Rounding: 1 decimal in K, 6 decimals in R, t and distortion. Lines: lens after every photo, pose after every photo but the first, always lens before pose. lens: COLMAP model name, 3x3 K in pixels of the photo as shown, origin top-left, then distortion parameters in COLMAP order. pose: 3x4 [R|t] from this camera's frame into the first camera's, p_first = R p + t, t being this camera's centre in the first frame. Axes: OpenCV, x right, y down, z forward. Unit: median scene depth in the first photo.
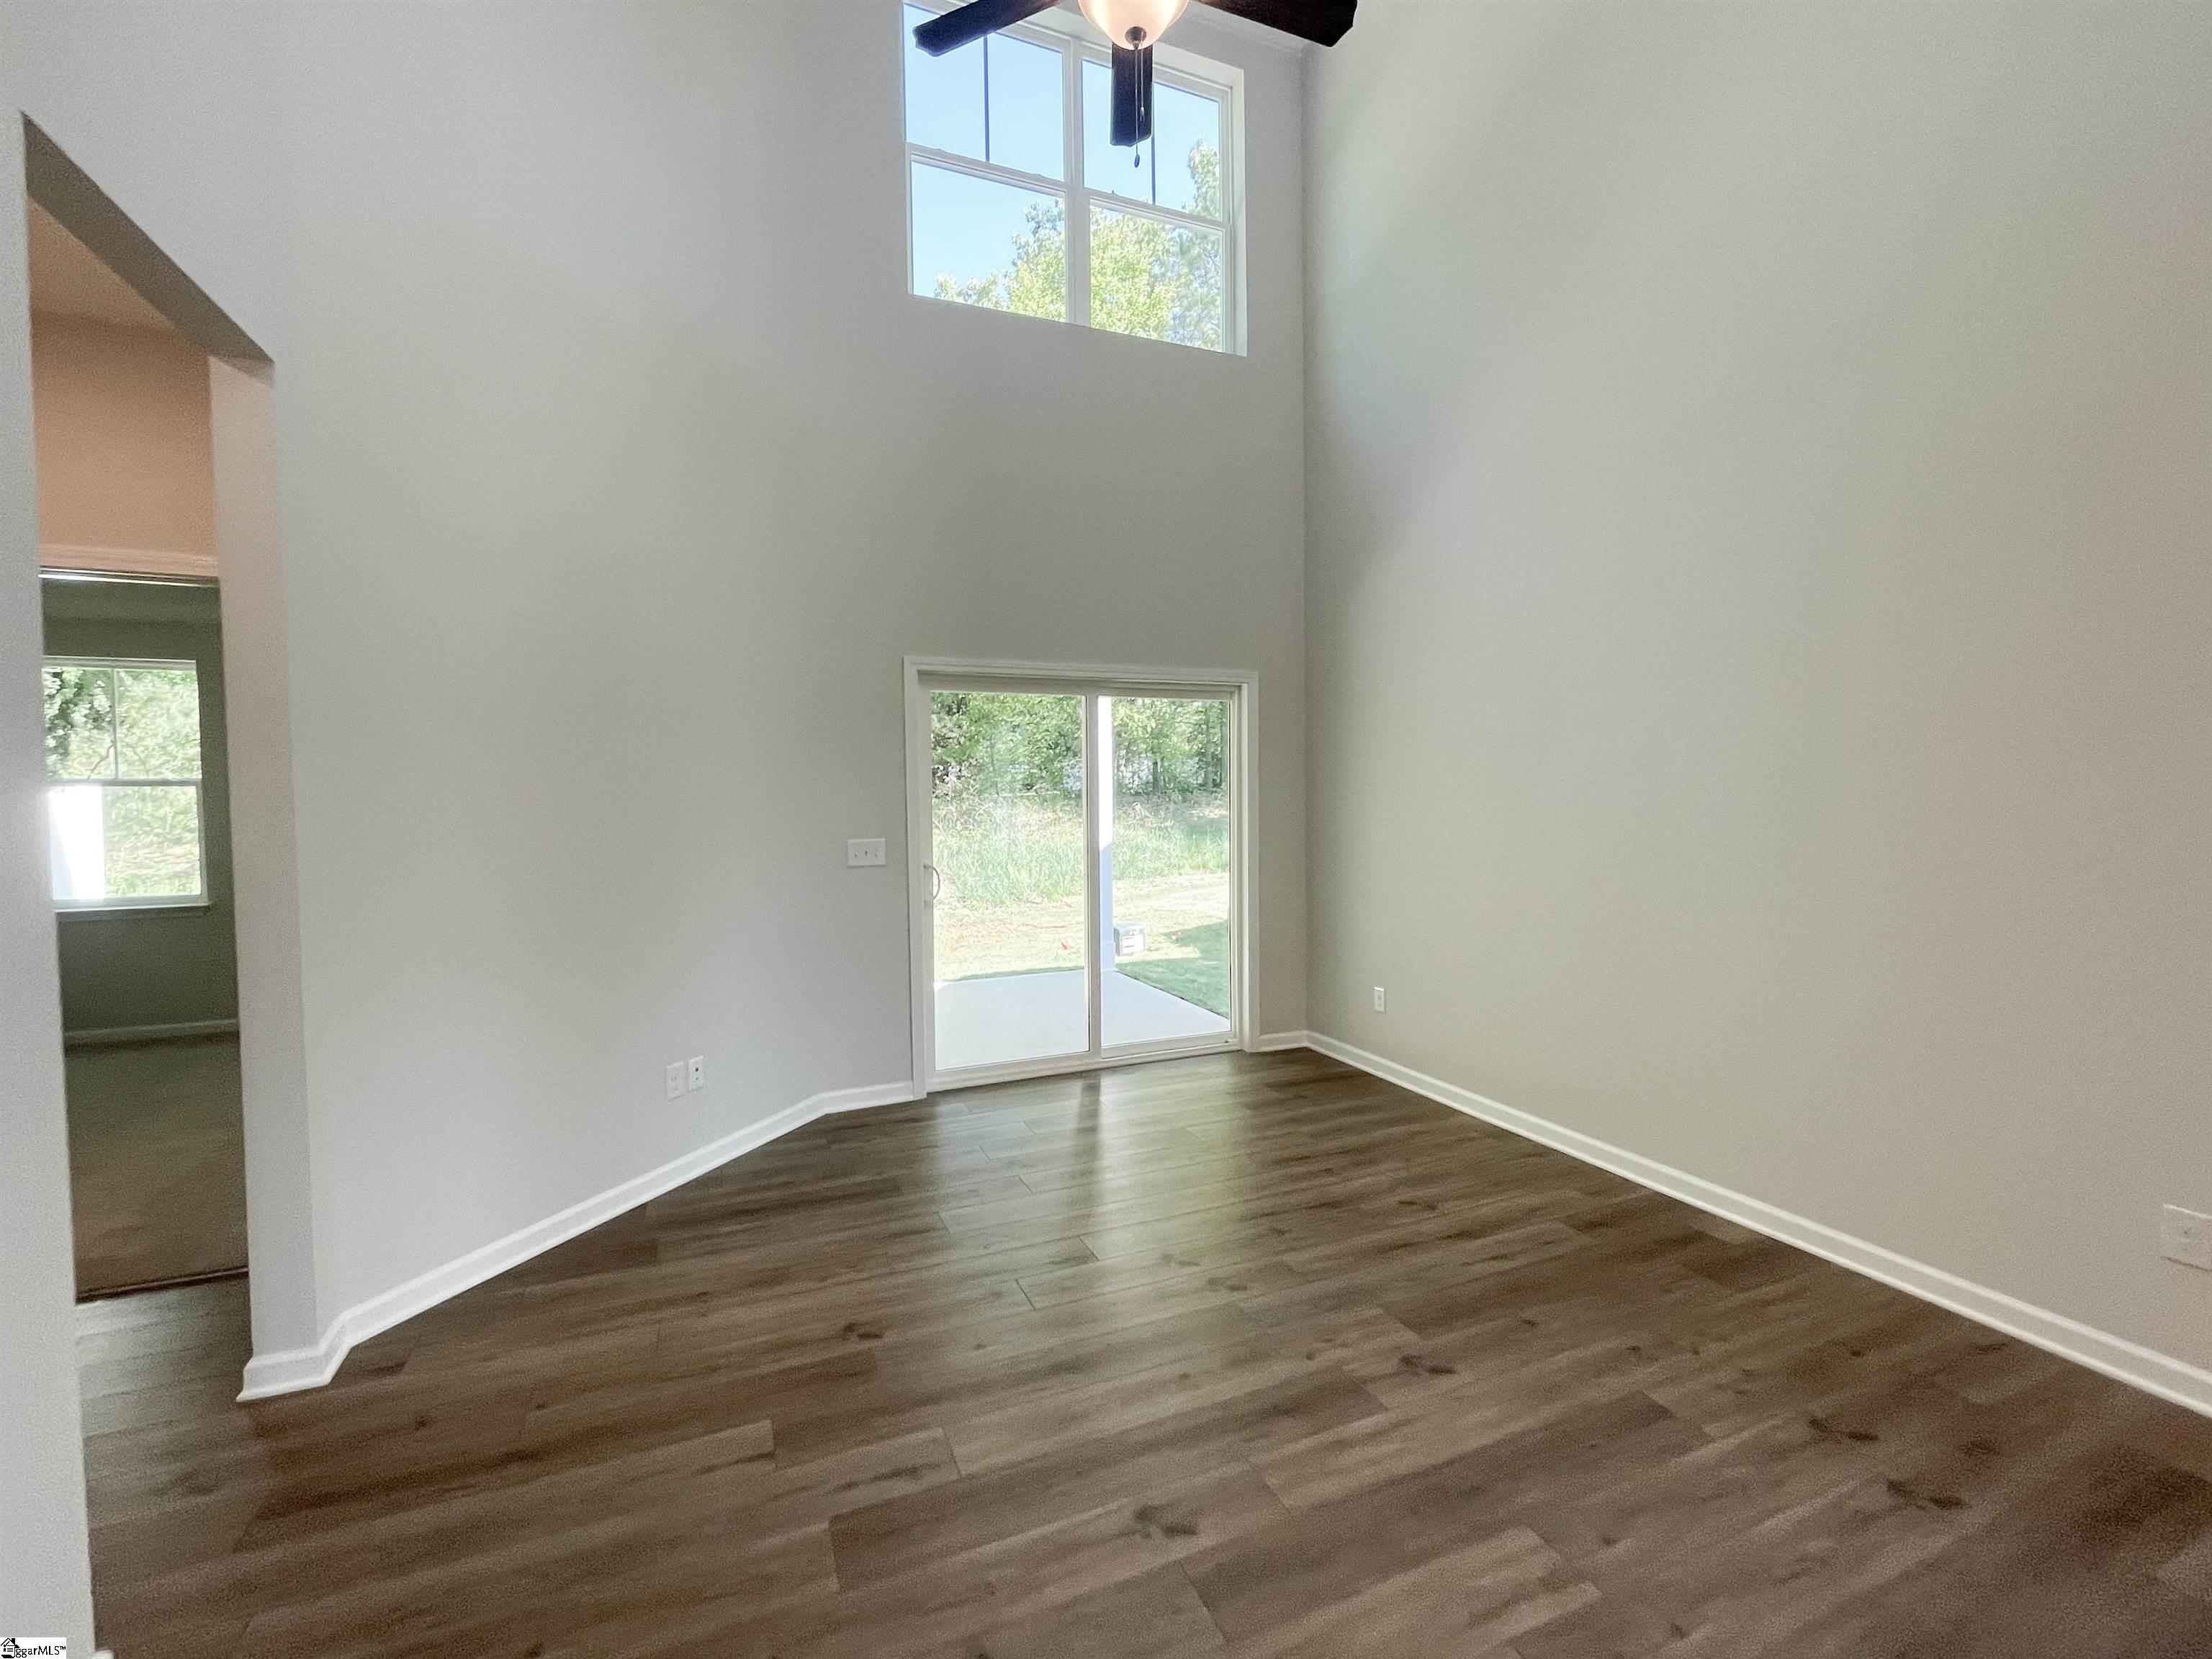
lens RADIAL K [[923.7, 0, 1106.0], [0, 923.7, 829.5], [0, 0, 1]] dist [0.000607, 0.000486]
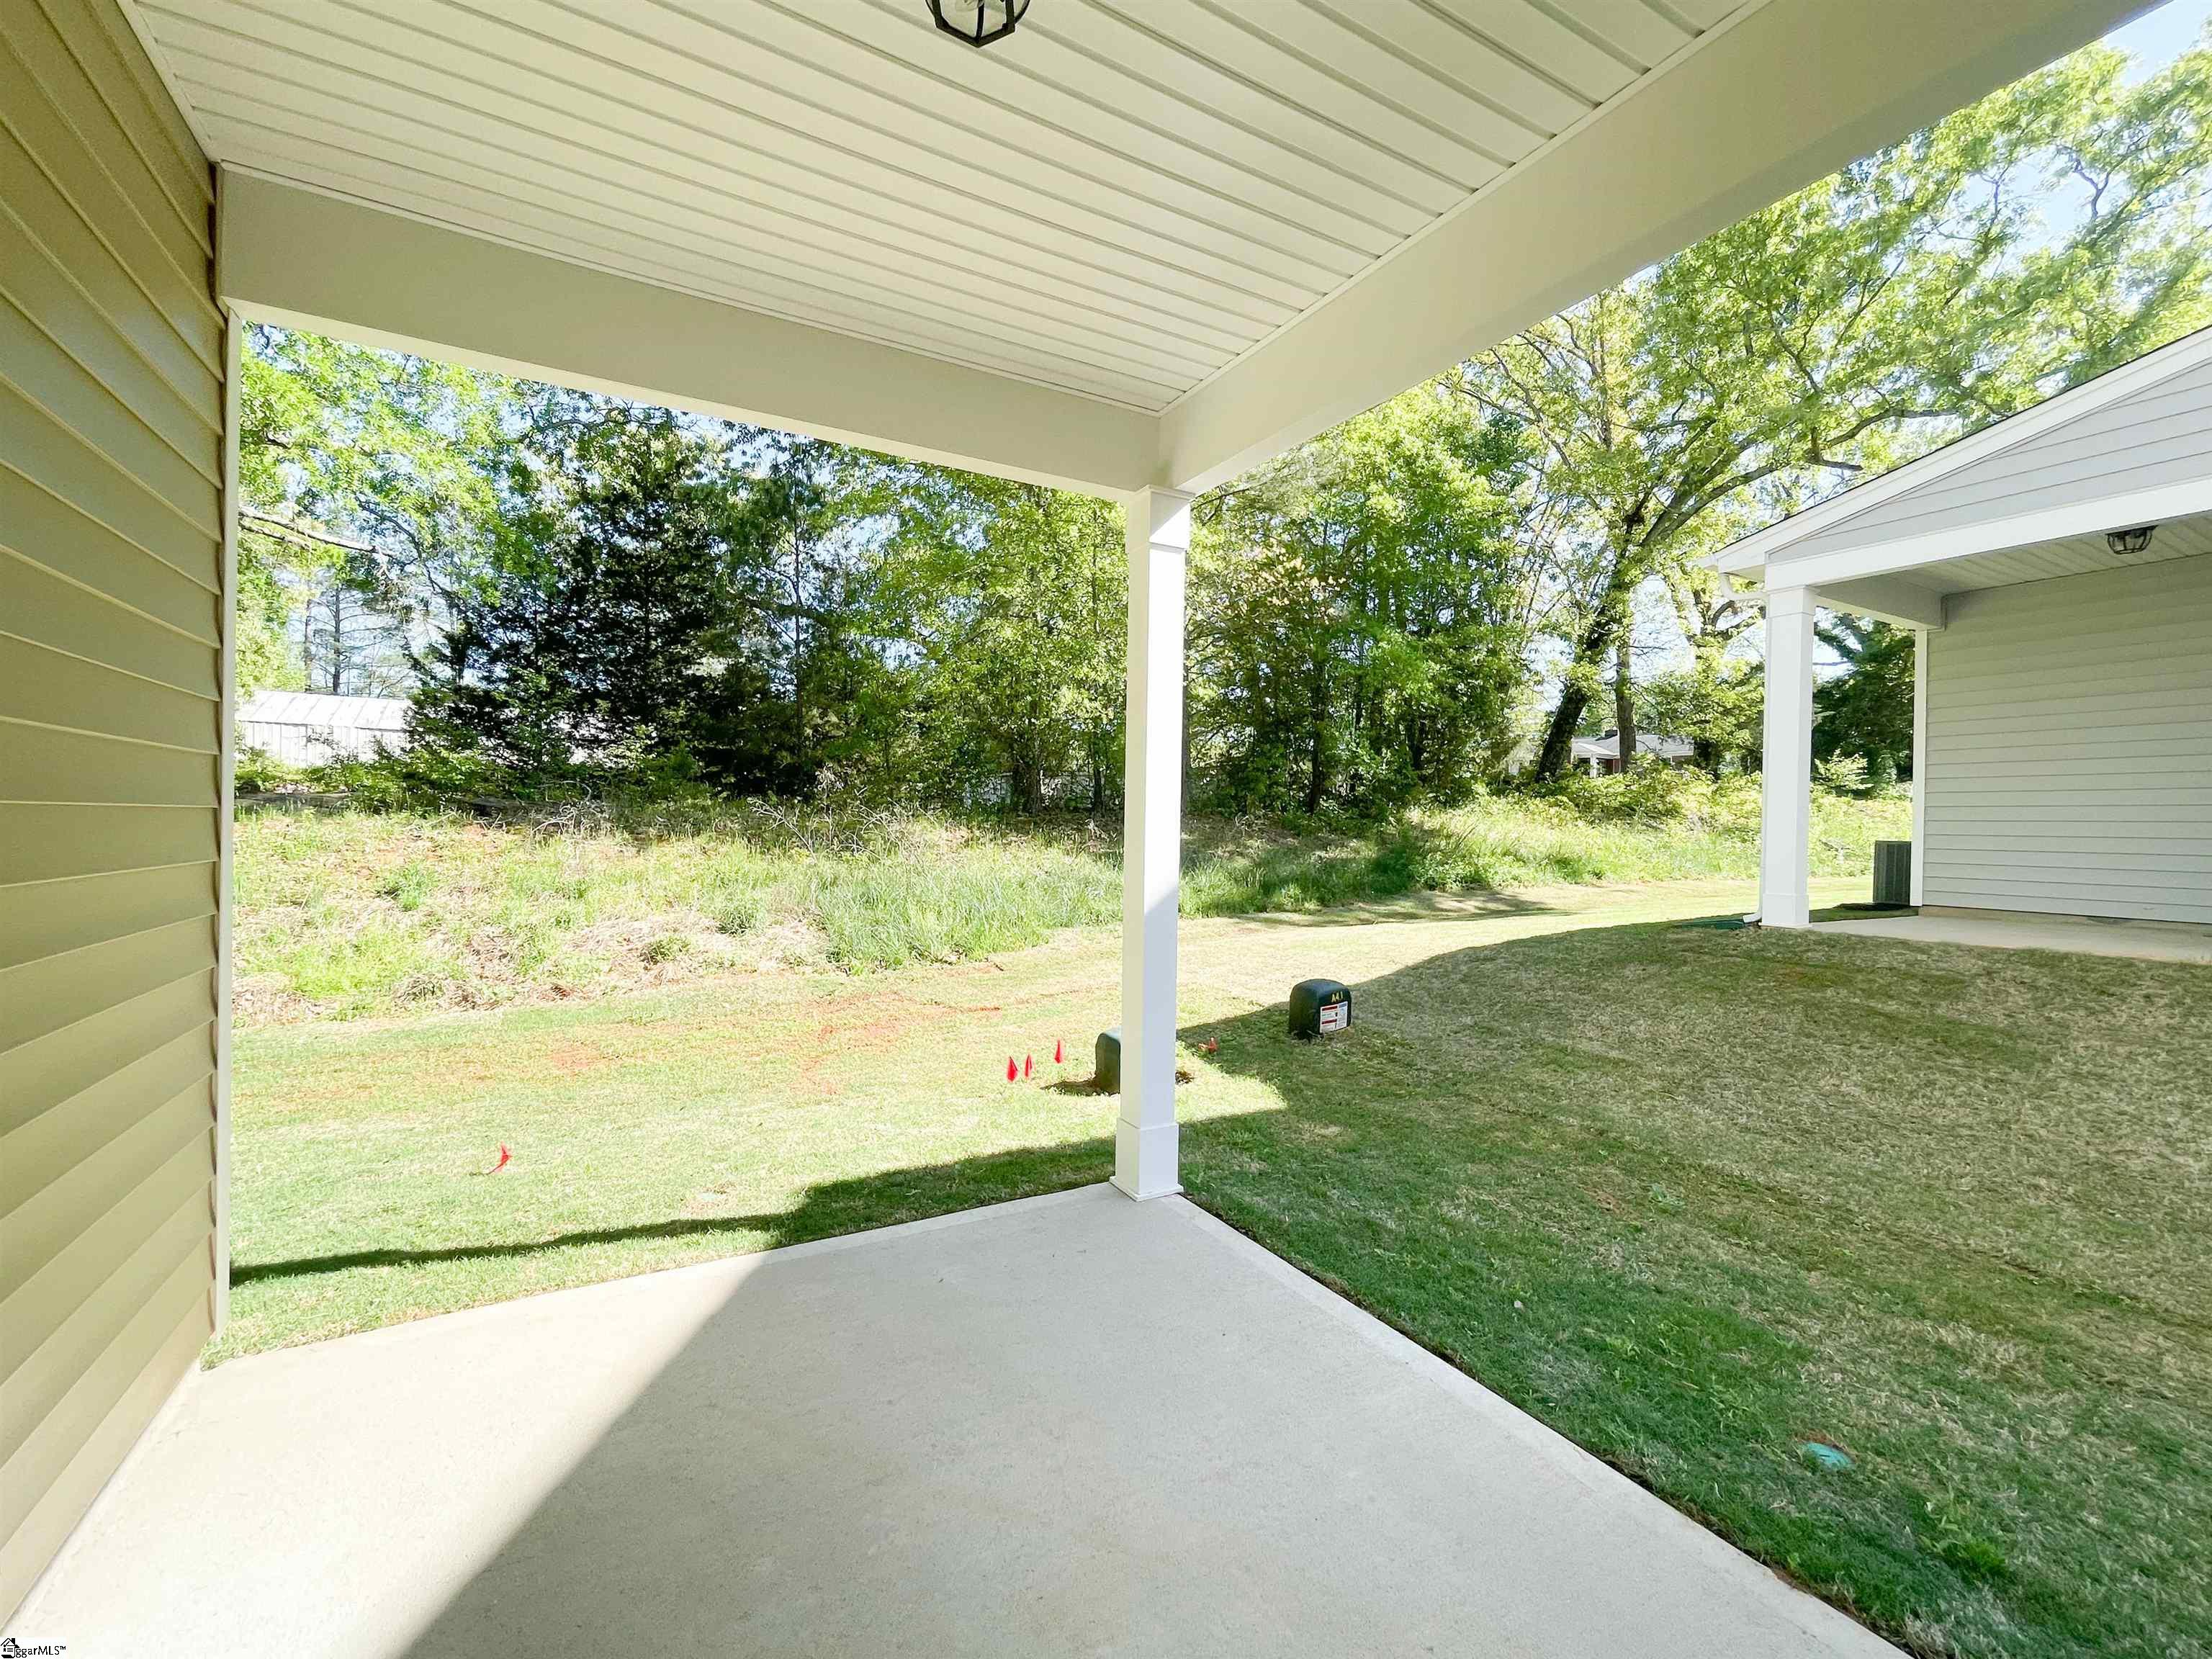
lens RADIAL K [[923.7, 0, 1106.0], [0, 923.7, 829.5], [0, 0, 1]] dist [0.000607, 0.000486]
pose [[0.992839, 0.031049, 0.115355, -0.041175], [-0.027998, 0.999216, -0.027977, -0.001160], [-0.116134, 0.024547, 0.992930, 0.310154]]
